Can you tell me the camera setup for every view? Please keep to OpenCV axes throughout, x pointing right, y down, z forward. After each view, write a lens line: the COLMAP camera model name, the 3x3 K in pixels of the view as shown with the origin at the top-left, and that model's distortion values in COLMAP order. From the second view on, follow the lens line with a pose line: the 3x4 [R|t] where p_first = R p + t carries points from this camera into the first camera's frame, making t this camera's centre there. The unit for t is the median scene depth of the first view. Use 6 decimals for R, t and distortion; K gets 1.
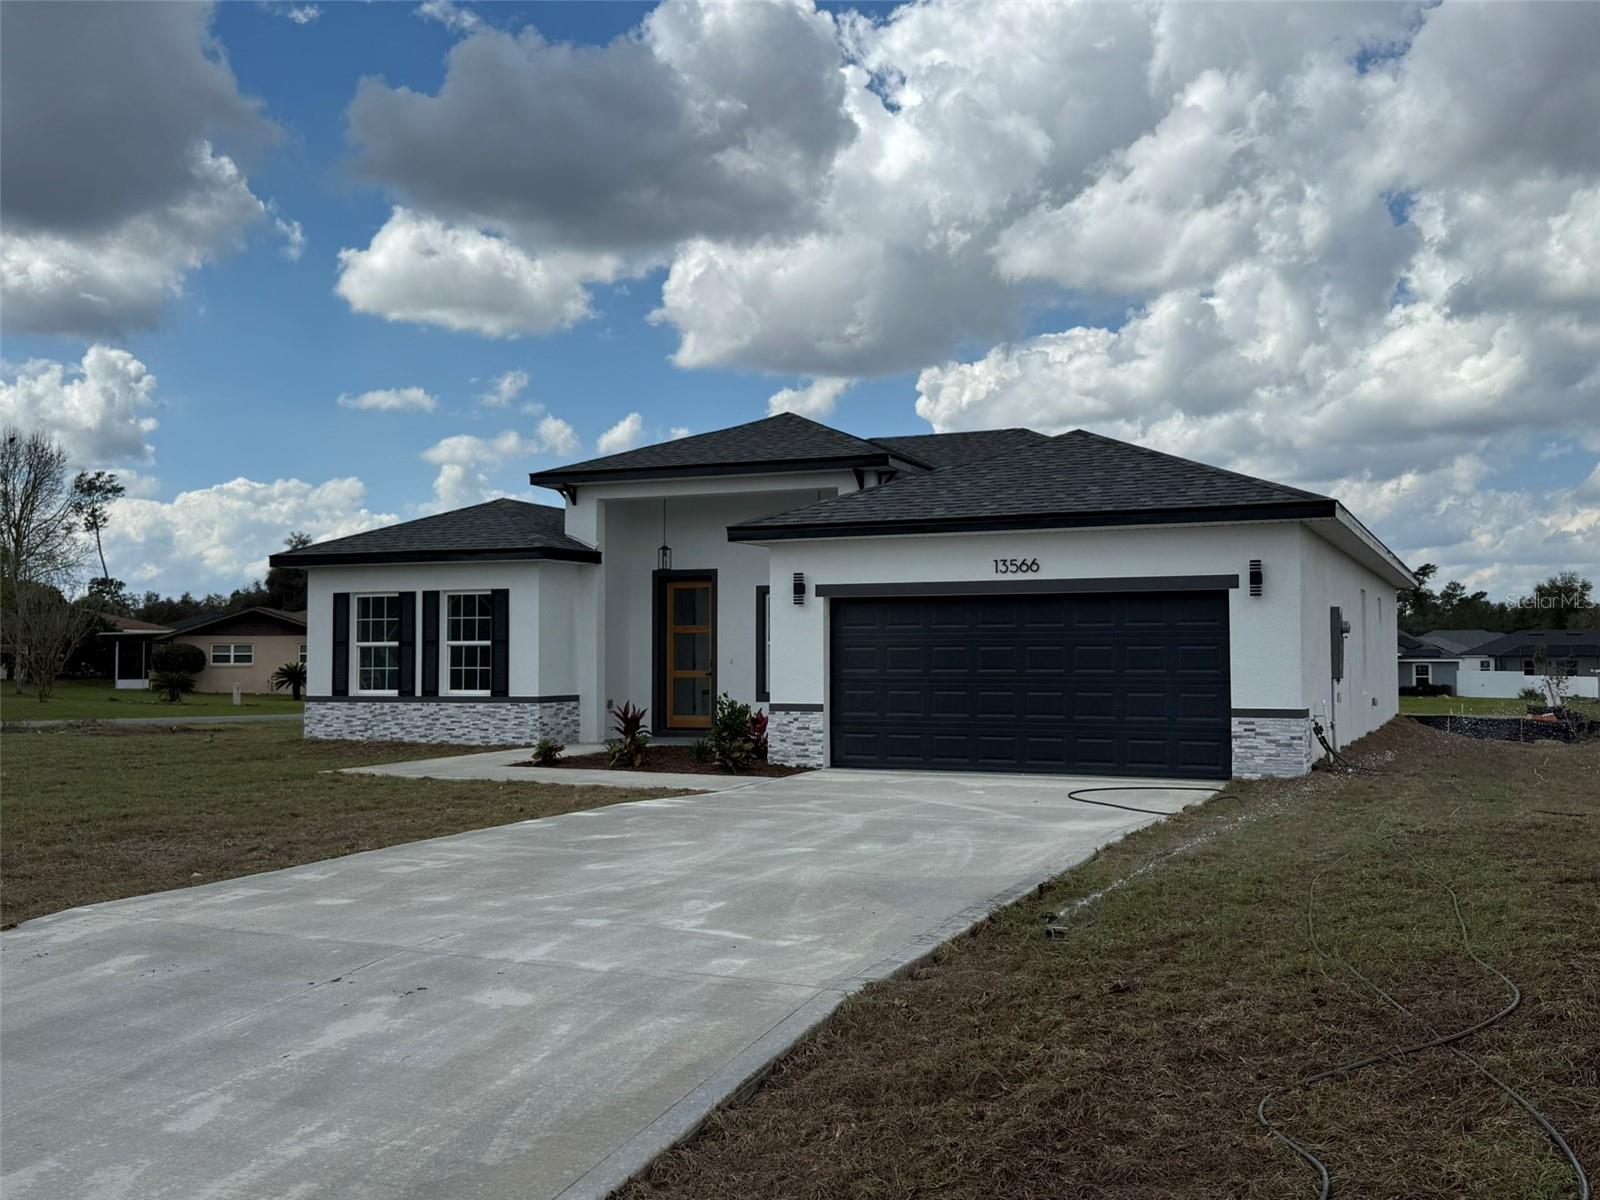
lens RADIAL K [[1544.2, 0, 800.0], [0, 1544.2, 600.0], [0, 0, 1]] dist [0.133547, 0.000534]
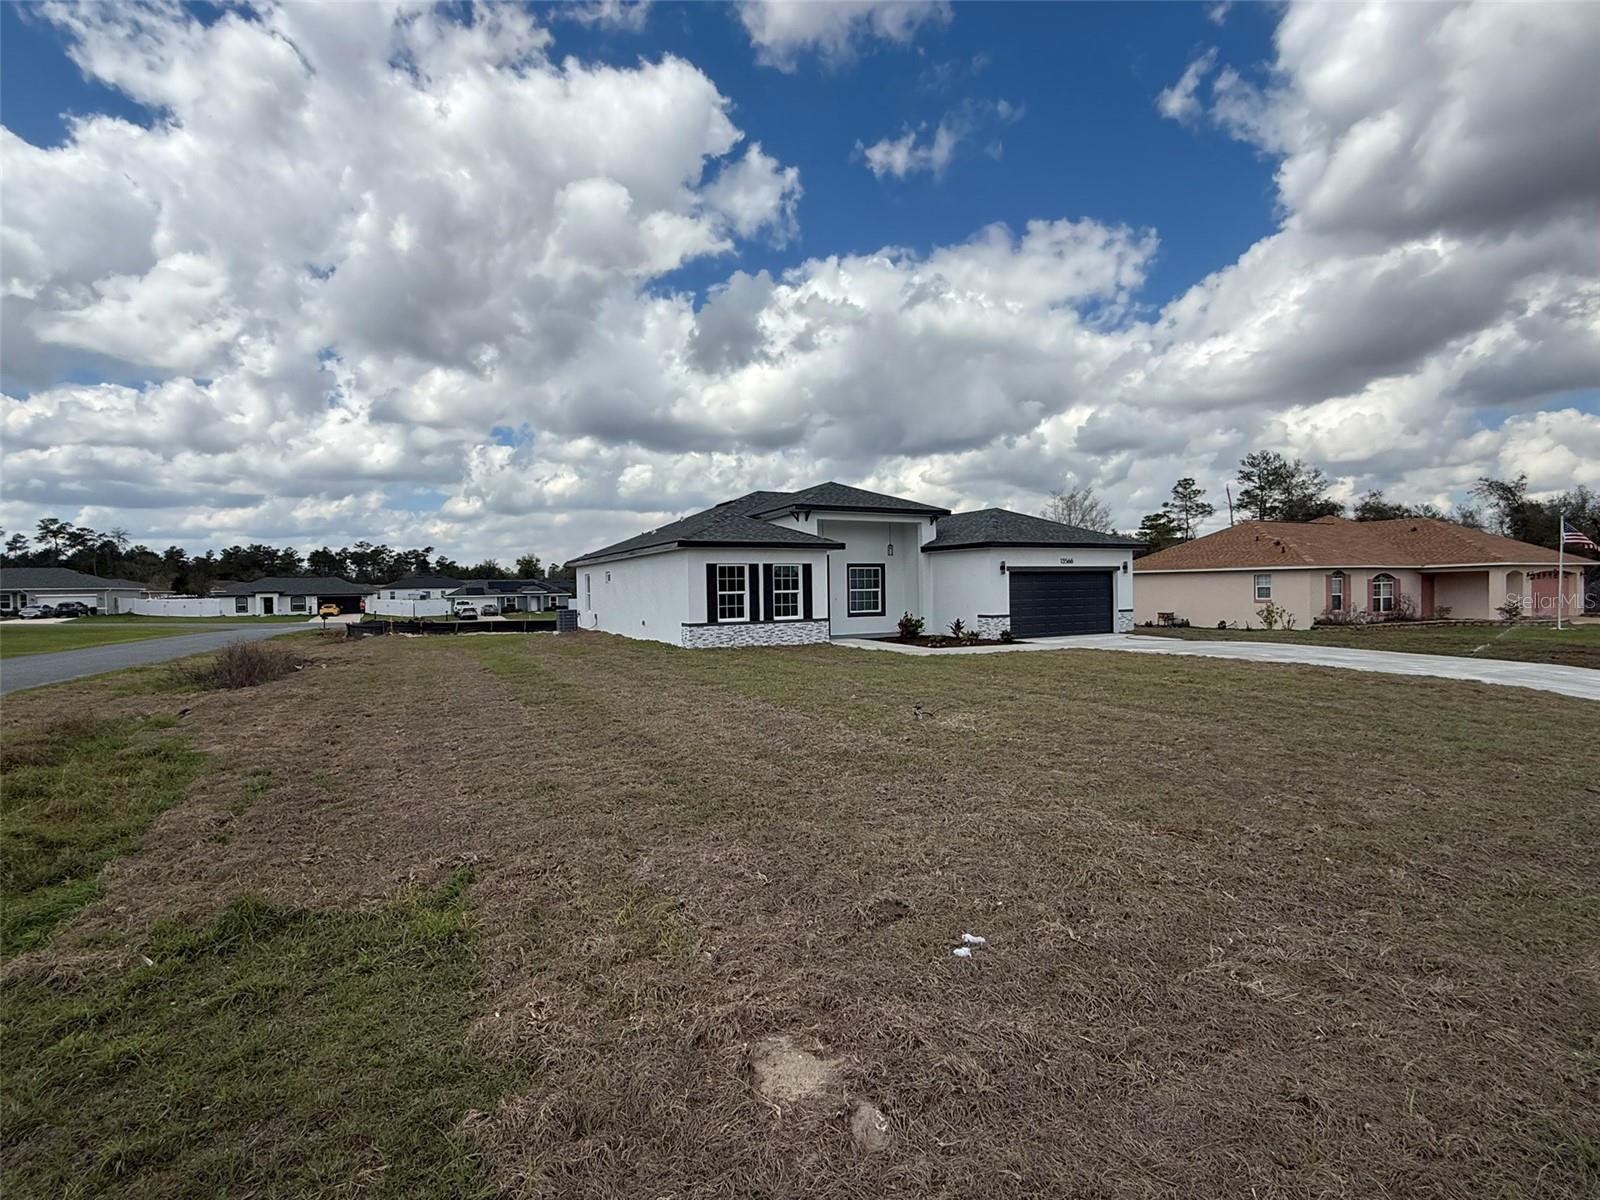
lens RADIAL K [[756.1, 0, 800.0], [0, 756.1, 600.0], [0, 0, 1]] dist [0.001419, 0.000048]
pose [[0.614356, -0.020852, 0.788753, -0.928680], [-0.015522, 0.999138, 0.038505, 0.002039], [-0.788876, -0.035899, 0.613503, 0.417364]]
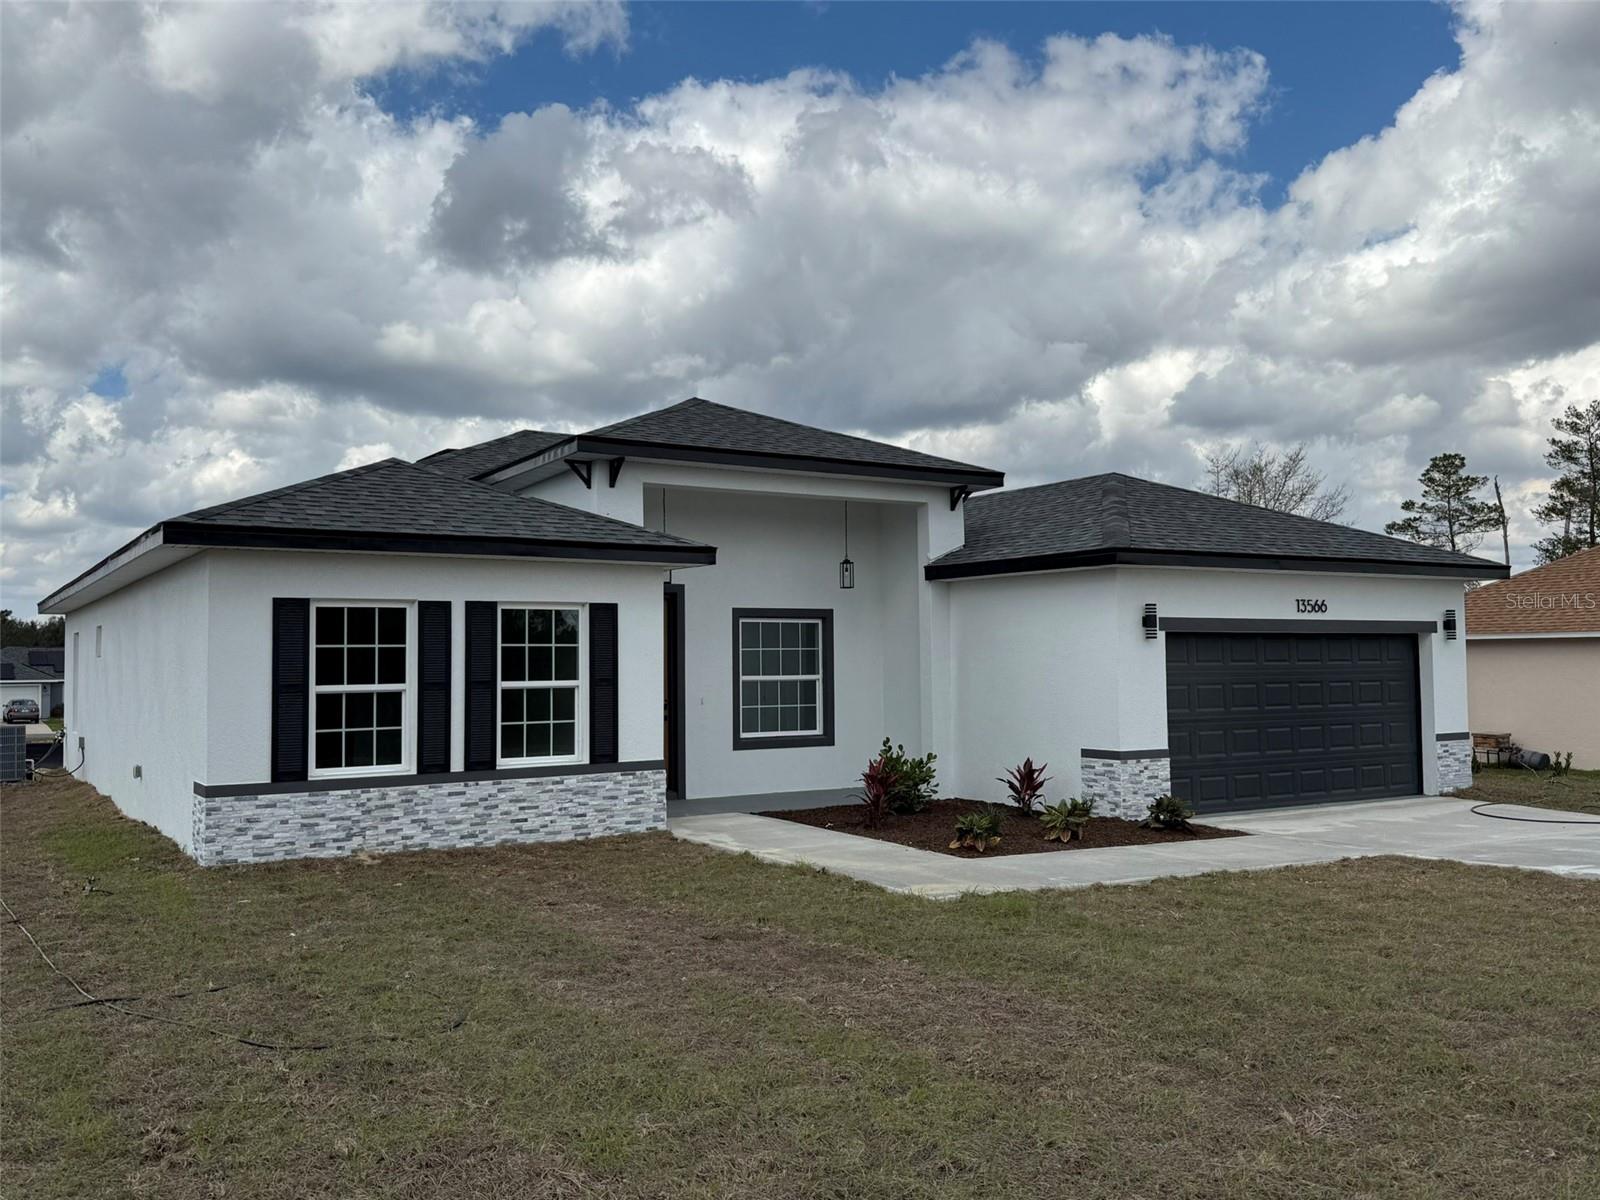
lens RADIAL K [[1341.7, 0, 800.0], [0, 1341.7, 600.0], [0, 0, 1]] dist [0.146411, -0.265019]
pose [[0.554753, 0.036420, 0.831218, -0.620266], [-0.023287, 0.999330, -0.028244, 0.005962], [-0.831689, -0.003688, 0.555229, 0.593747]]
